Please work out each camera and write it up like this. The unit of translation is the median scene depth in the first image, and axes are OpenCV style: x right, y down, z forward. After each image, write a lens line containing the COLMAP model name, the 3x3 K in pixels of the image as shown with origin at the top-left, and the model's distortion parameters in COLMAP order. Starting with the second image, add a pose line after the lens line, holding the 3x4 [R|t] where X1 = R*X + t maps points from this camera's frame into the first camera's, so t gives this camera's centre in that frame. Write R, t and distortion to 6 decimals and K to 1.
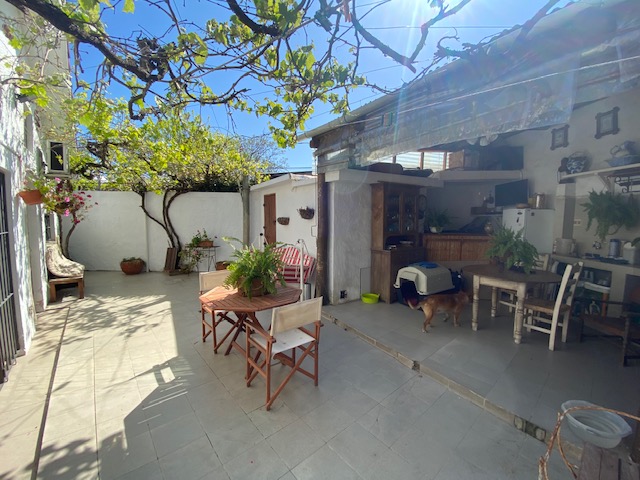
lens RADIAL K [[262.3, 0, 320.8], [0, 262.3, 237.8], [0, 0, 1]] dist [-0.015503, -0.001808]
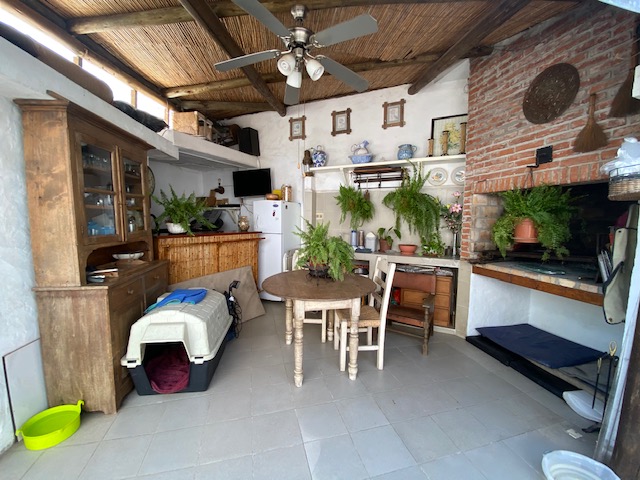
lens RADIAL K [[262.3, 0, 323.5], [0, 262.3, 239.5], [0, 0, 1]] dist [-0.015503, -0.001808]
pose [[0.447312, -0.072792, 0.891411, 0.065828], [0.056605, 0.996988, 0.053009, -0.021015], [-0.892585, 0.026746, 0.450085, 0.512957]]
